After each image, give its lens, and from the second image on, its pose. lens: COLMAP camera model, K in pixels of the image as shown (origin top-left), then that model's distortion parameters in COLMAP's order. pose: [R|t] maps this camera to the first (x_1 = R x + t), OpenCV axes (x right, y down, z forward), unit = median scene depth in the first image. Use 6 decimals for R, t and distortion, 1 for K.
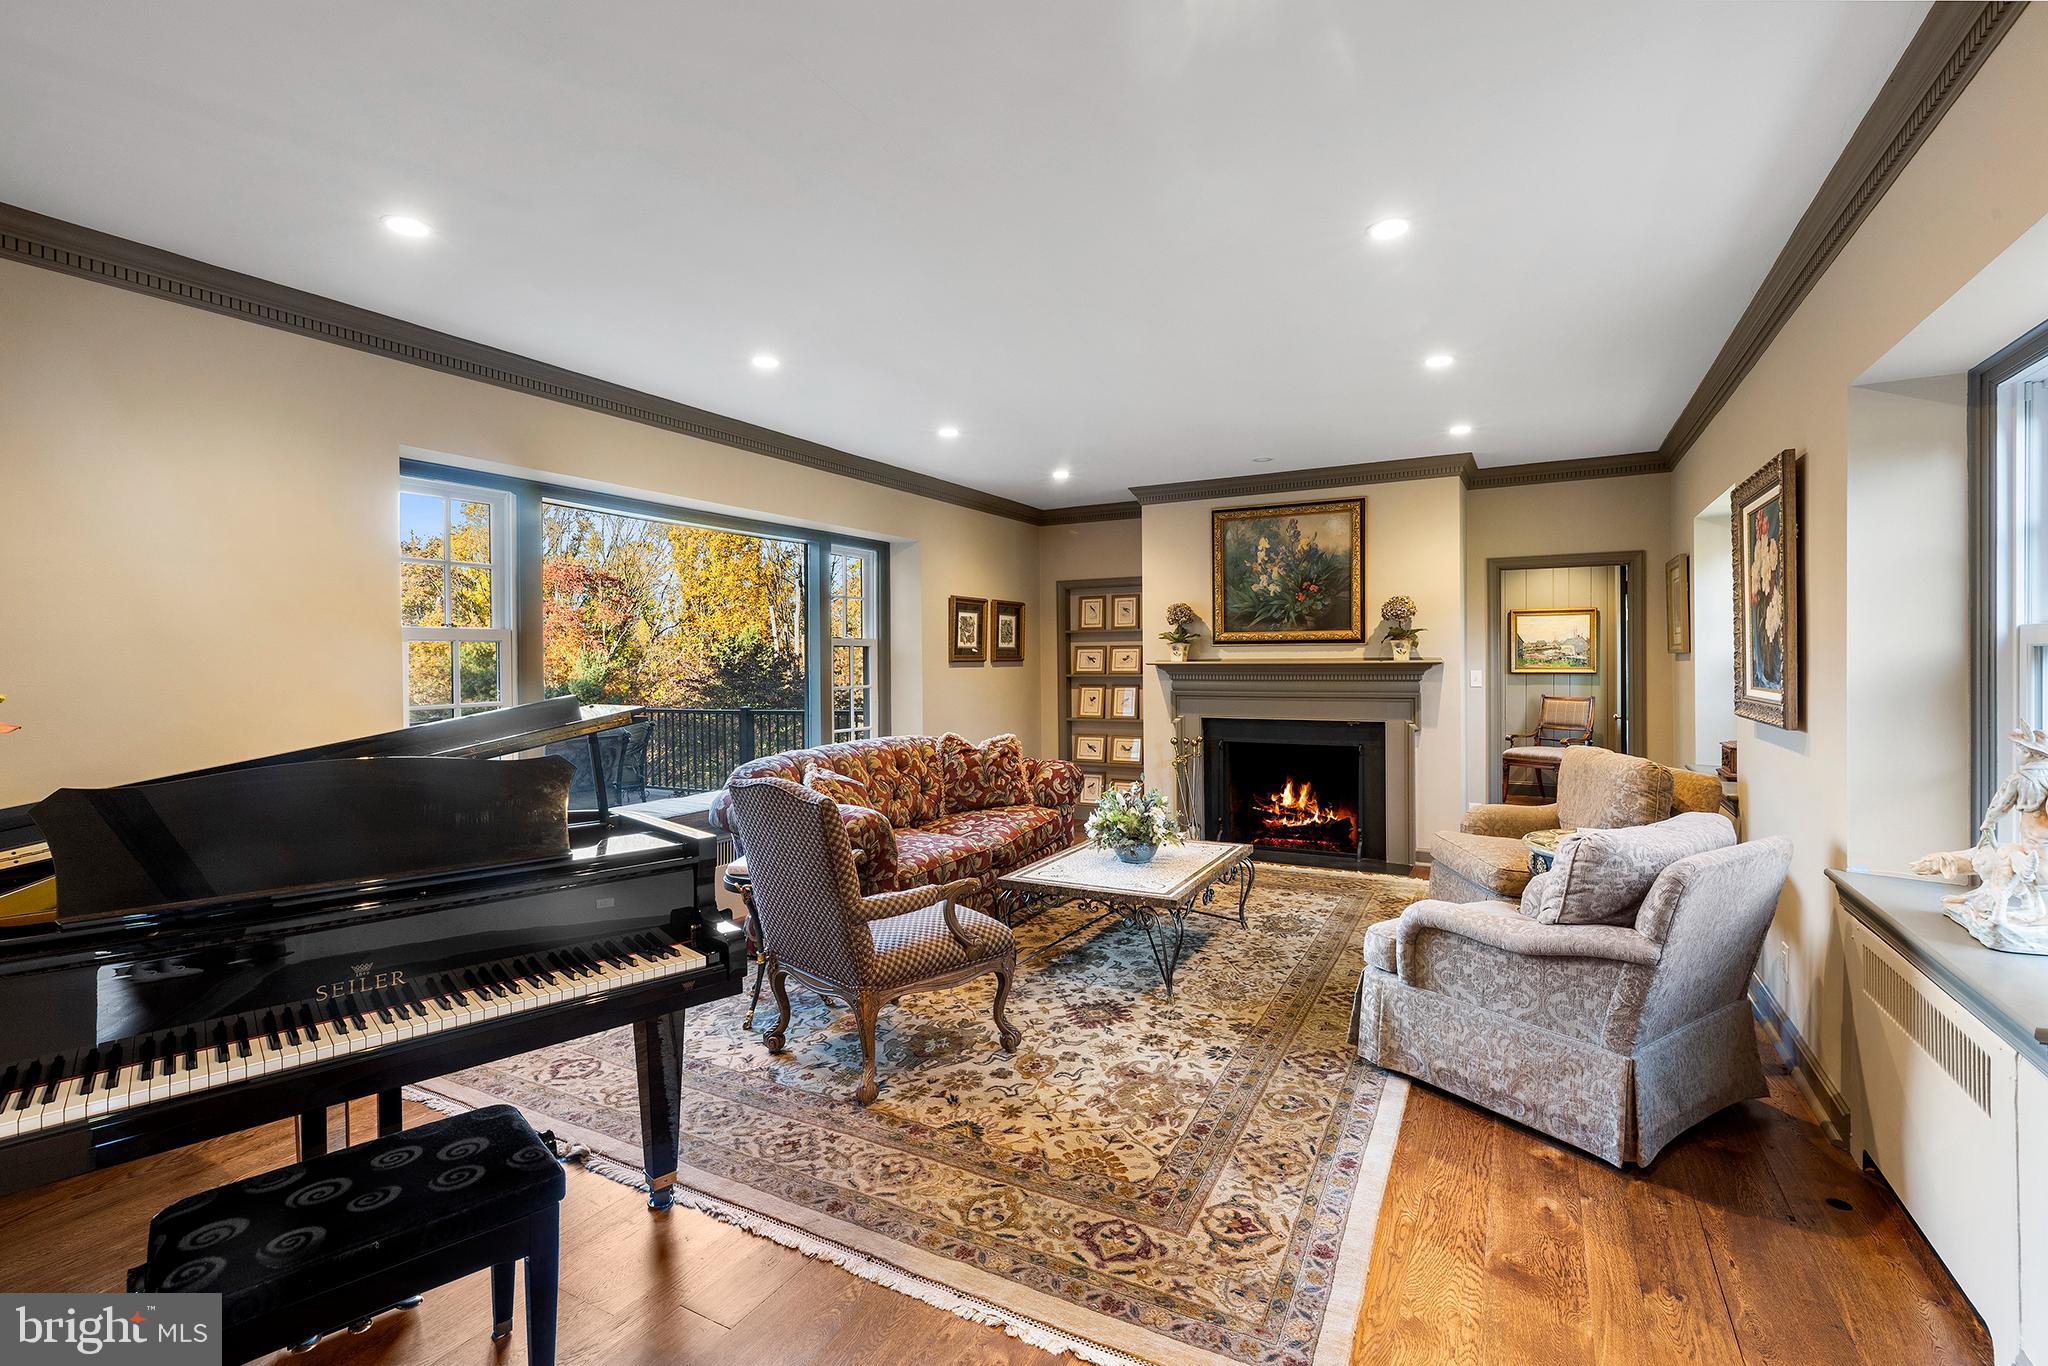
lens RADIAL K [[925.7, 0, 1022.2], [0, 925.7, 671.5], [0, 0, 1]] dist [0.001274, -0.000242]
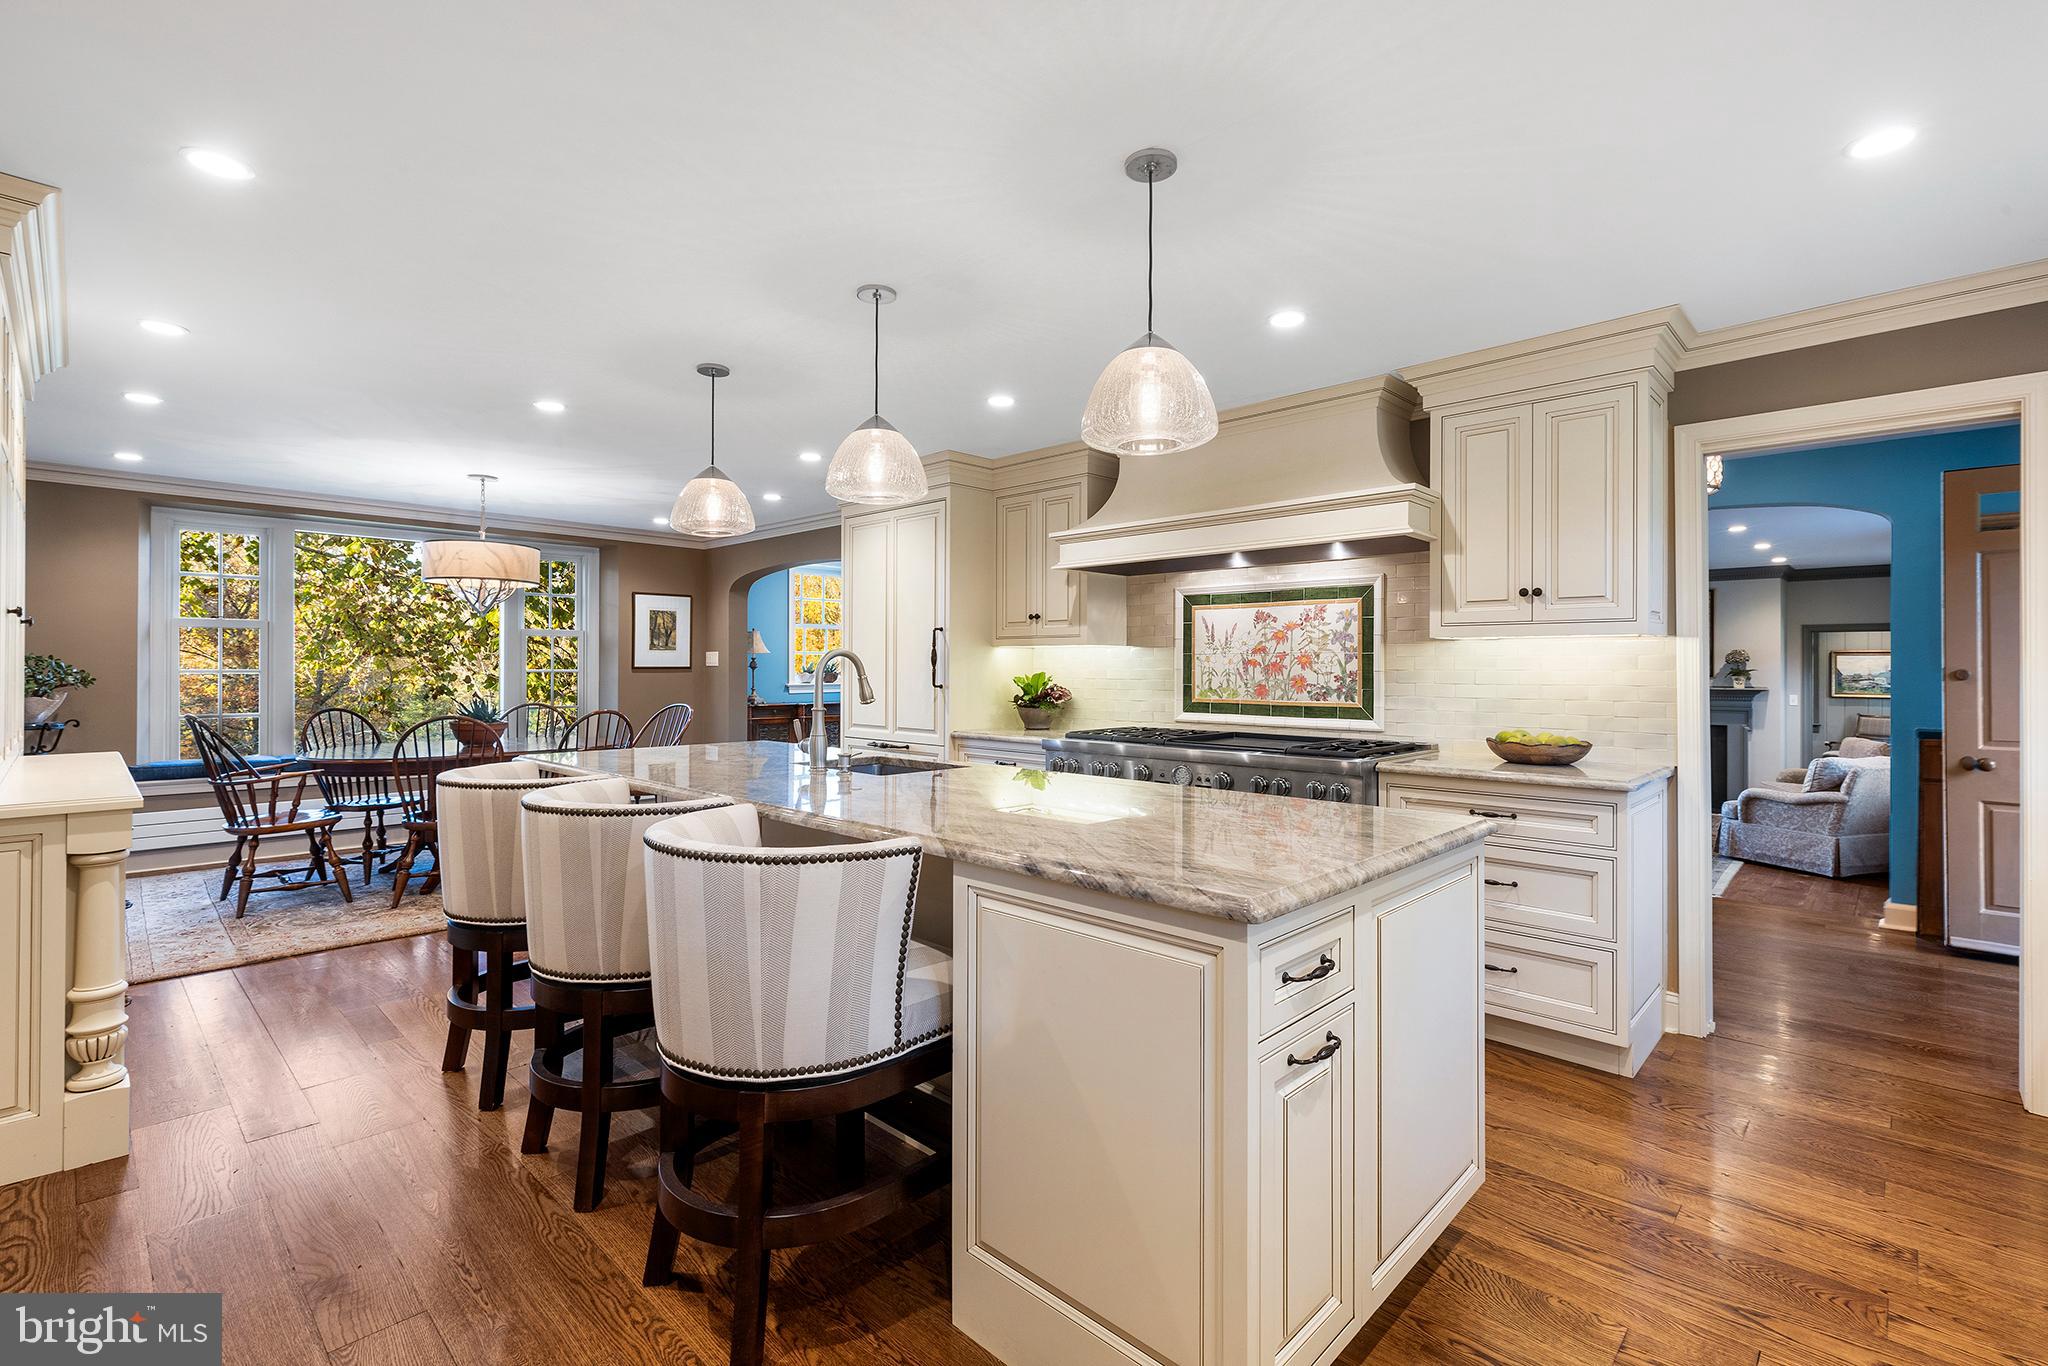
lens RADIAL K [[925.7, 0, 1023.9], [0, 925.7, 674.6], [0, 0, 1]] dist [0.001274, -0.000242]
pose [[0.965058, 0.011052, -0.261803, -0.802049], [-0.013754, 0.999869, -0.008490, -0.010479], [0.261675, 0.011794, 0.965084, -1.914494]]
